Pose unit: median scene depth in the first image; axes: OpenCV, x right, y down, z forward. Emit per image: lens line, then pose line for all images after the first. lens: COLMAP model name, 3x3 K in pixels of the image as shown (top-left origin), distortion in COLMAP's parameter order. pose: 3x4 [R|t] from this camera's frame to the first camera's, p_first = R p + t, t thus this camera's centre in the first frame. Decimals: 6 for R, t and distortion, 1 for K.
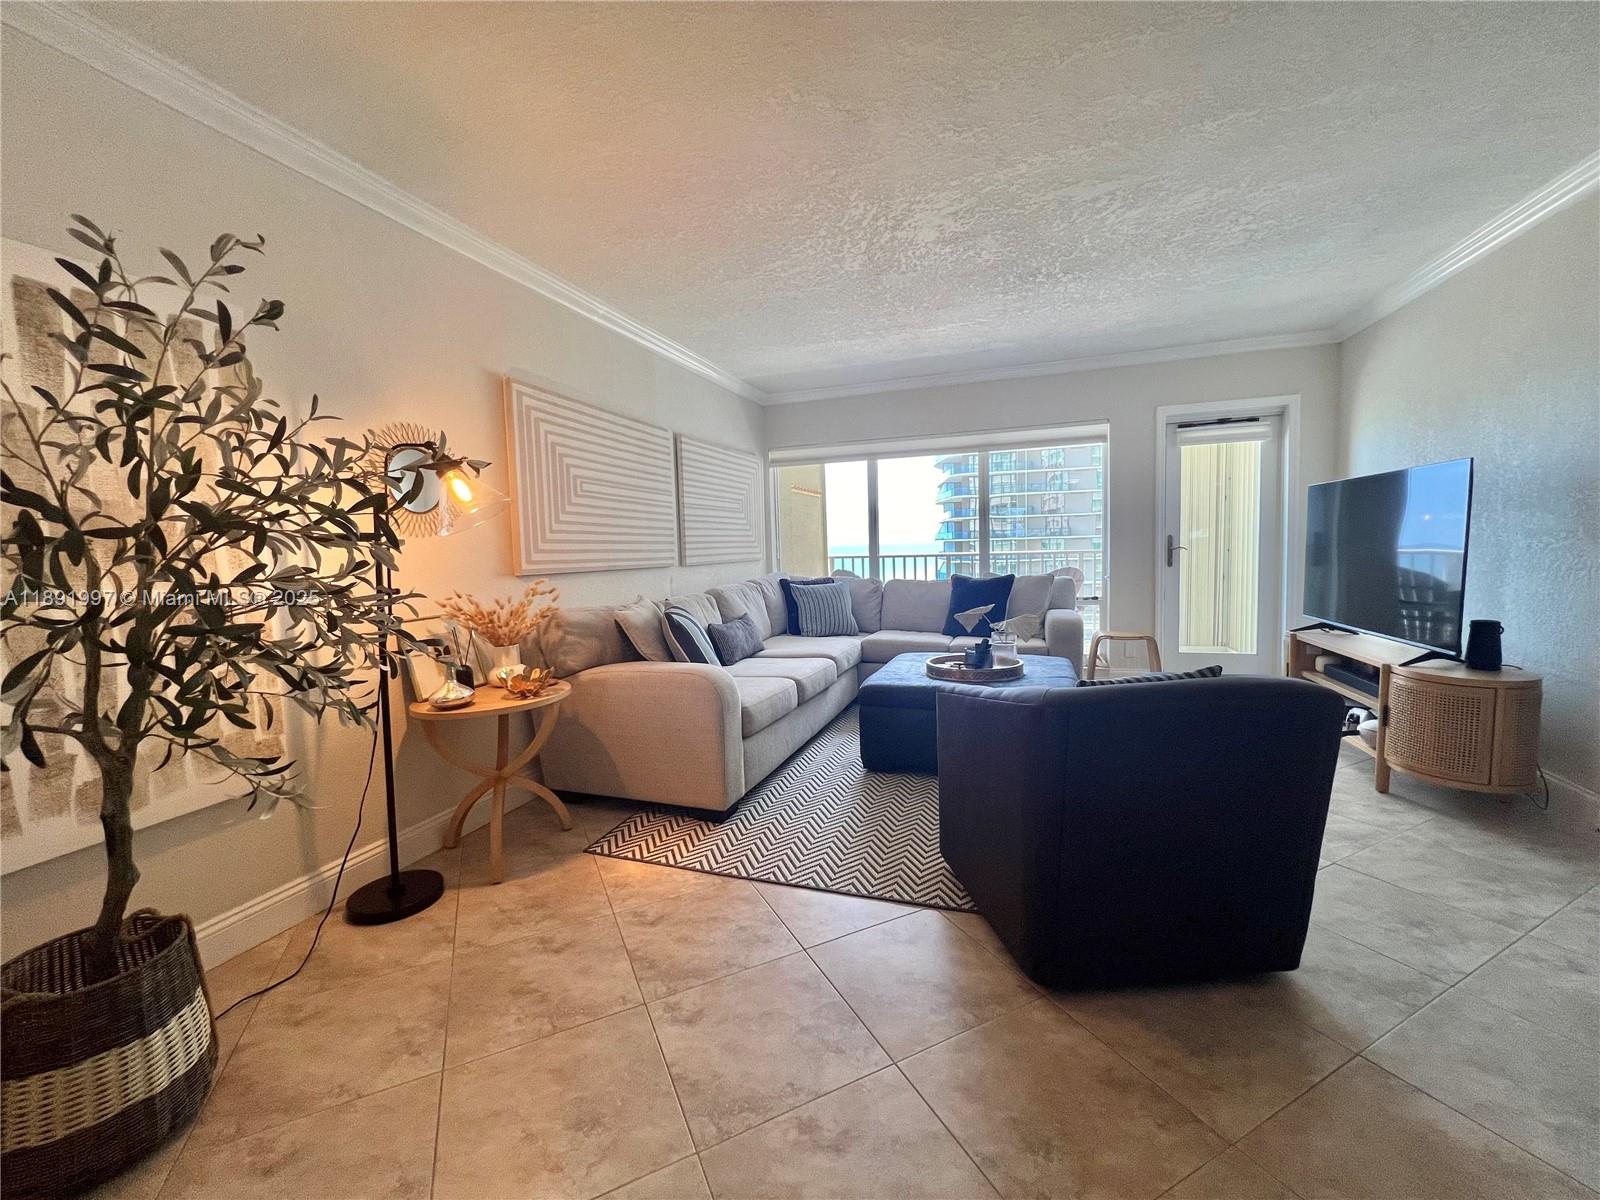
lens RADIAL K [[639.0, 0, 798.3], [0, 639.0, 595.0], [0, 0, 1]] dist [-0.003594, 0.000374]
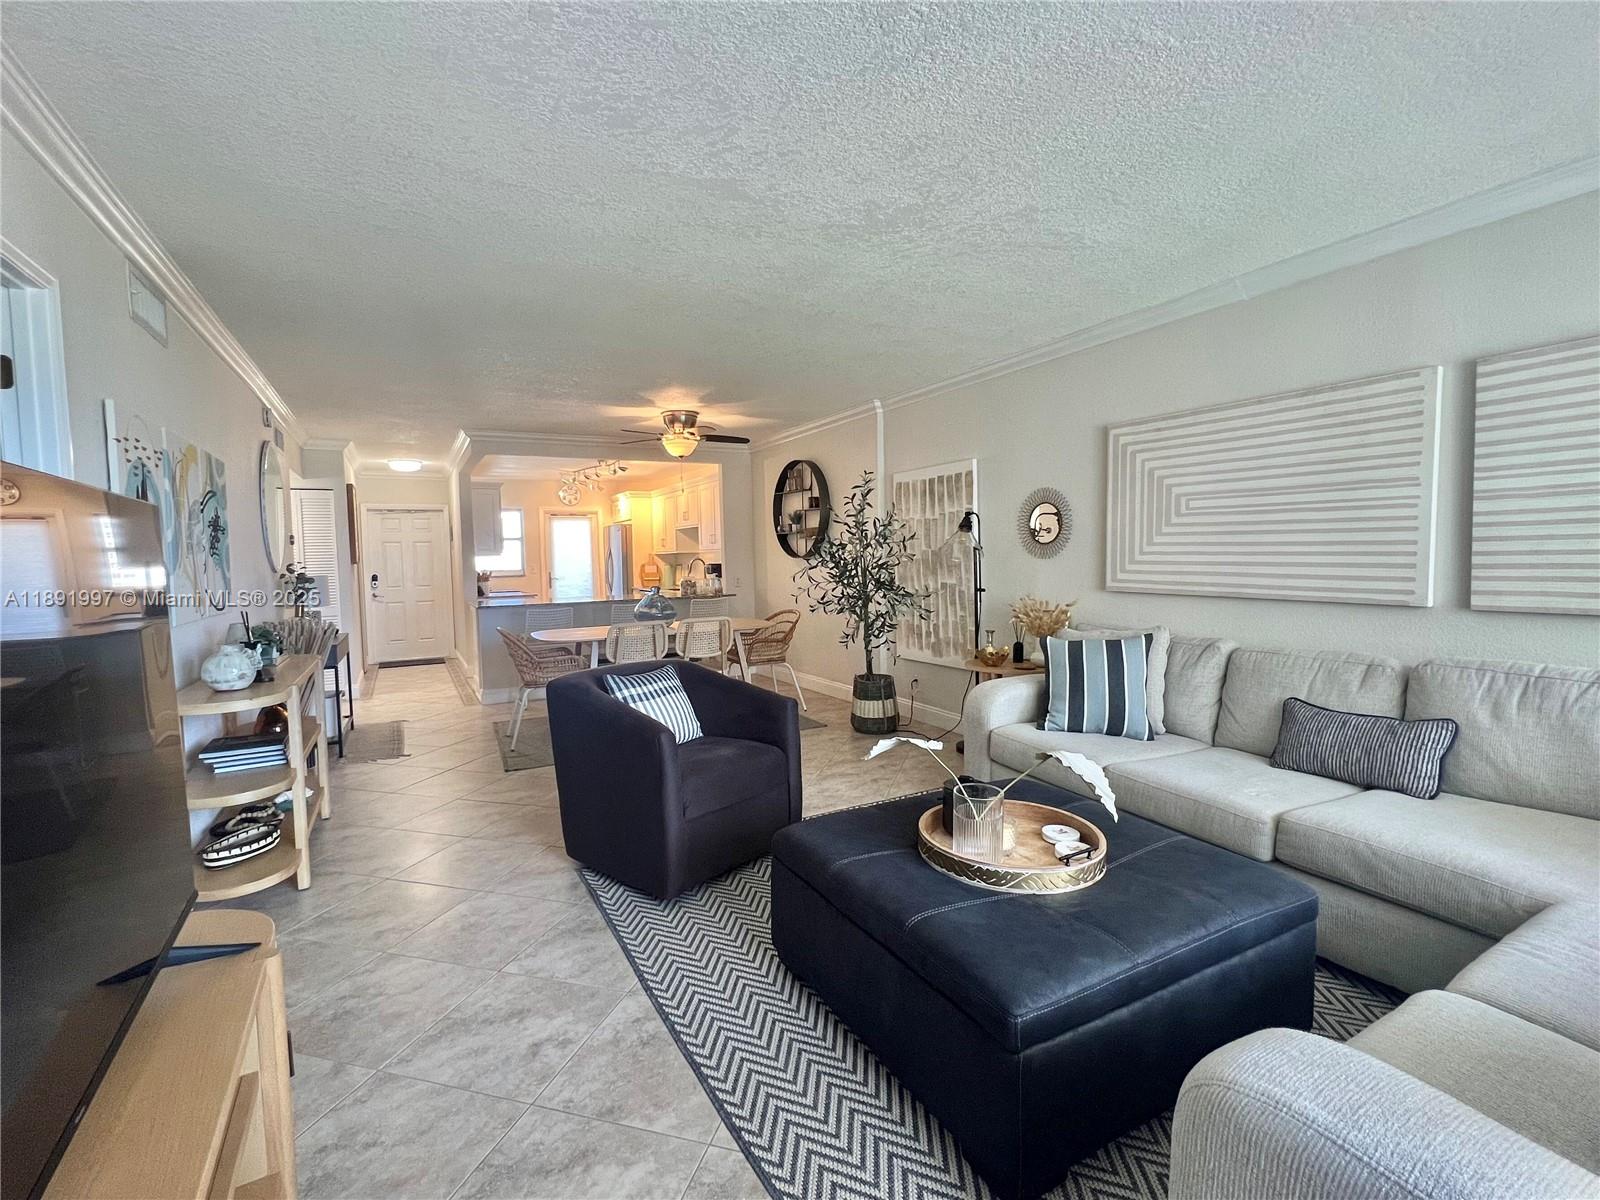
lens RADIAL K [[729.2, 0, 800.0], [0, 729.2, 600.0], [0, 0, 1]] dist [0.000698, 0.000232]
pose [[-0.666520, 0.091308, -0.739874, 0.989948], [-0.016078, 0.990479, 0.136720, -0.196736], [0.745314, 0.103022, -0.658706, 1.515644]]
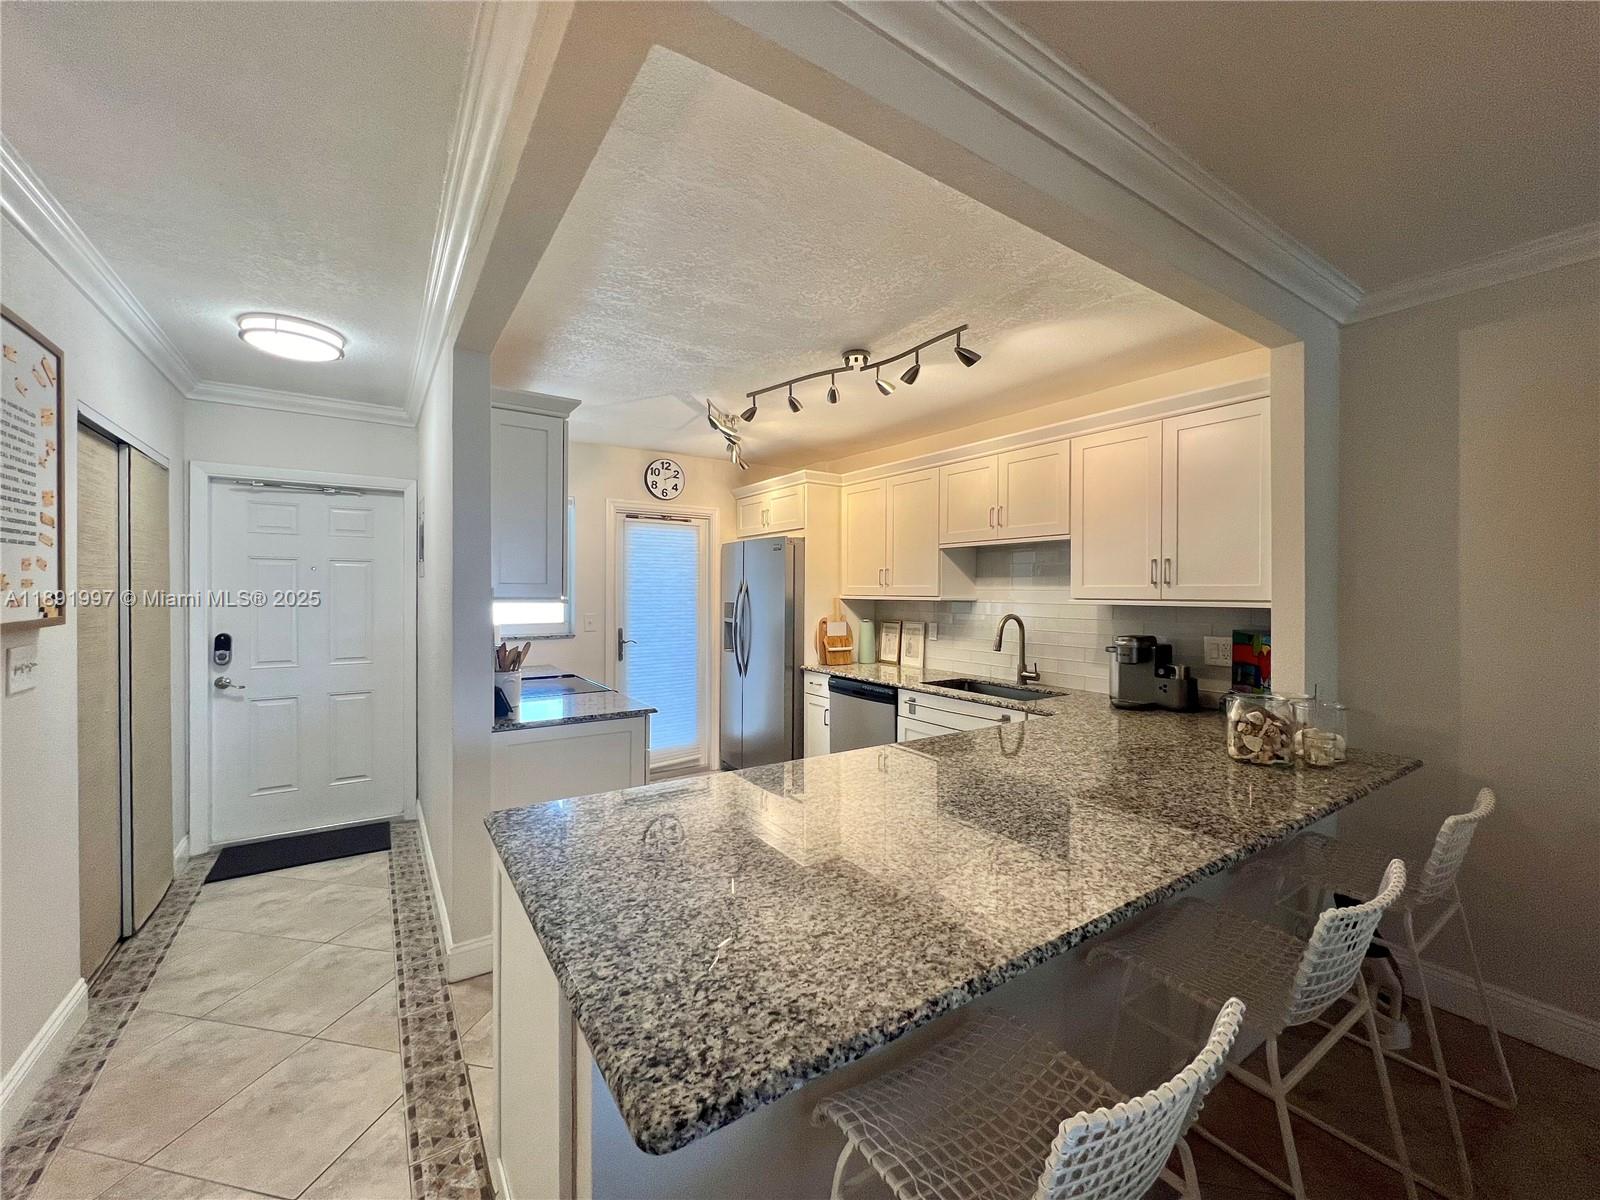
lens RADIAL K [[639.0, 0, 798.3], [0, 639.0, 595.0], [0, 0, 1]] dist [-0.003594, 0.000374]
pose [[-0.599000, 0.036704, -0.799907, 0.130024], [-0.046974, 0.995618, 0.080860, -0.052938], [0.799370, 0.086010, -0.594651, -0.542658]]
